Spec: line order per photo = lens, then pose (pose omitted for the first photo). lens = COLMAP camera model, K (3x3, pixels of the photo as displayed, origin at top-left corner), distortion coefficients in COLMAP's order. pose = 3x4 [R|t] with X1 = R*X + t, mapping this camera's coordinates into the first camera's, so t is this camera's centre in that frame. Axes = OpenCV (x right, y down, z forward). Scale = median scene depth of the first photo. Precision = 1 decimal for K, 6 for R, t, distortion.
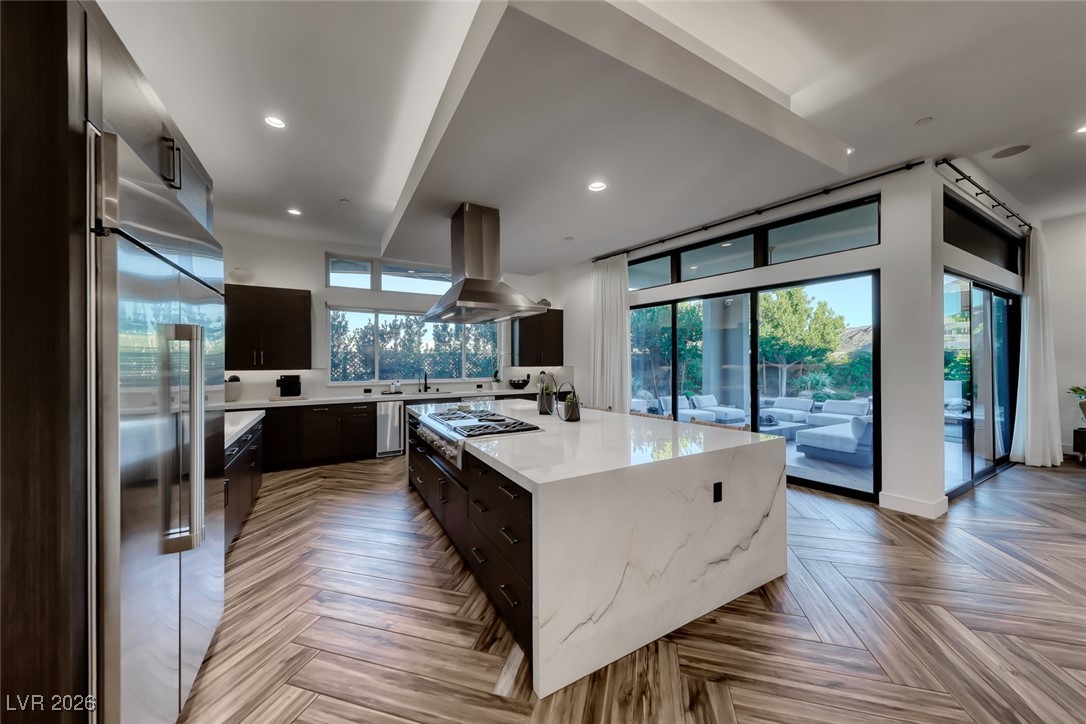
lens RADIAL K [[373.3, 0, 544.1], [0, 373.3, 362.1], [0, 0, 1]] dist [0.009662, -0.000548]
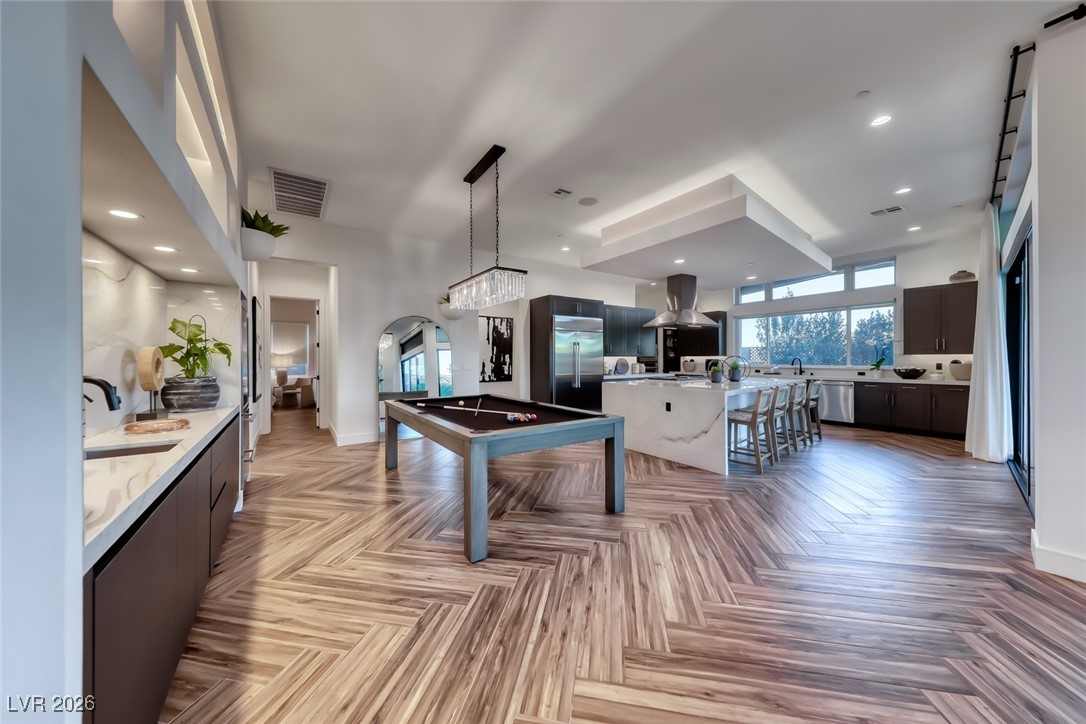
lens RADIAL K [[373.3, 0, 543.2], [0, 373.3, 358.8], [0, 0, 1]] dist [0.009662, -0.000548]
pose [[0.074632, 0.002375, -0.997208, 0.926568], [-0.000989, 0.999997, 0.002307, 0.025770], [0.997211, 0.000814, 0.074634, 0.048336]]
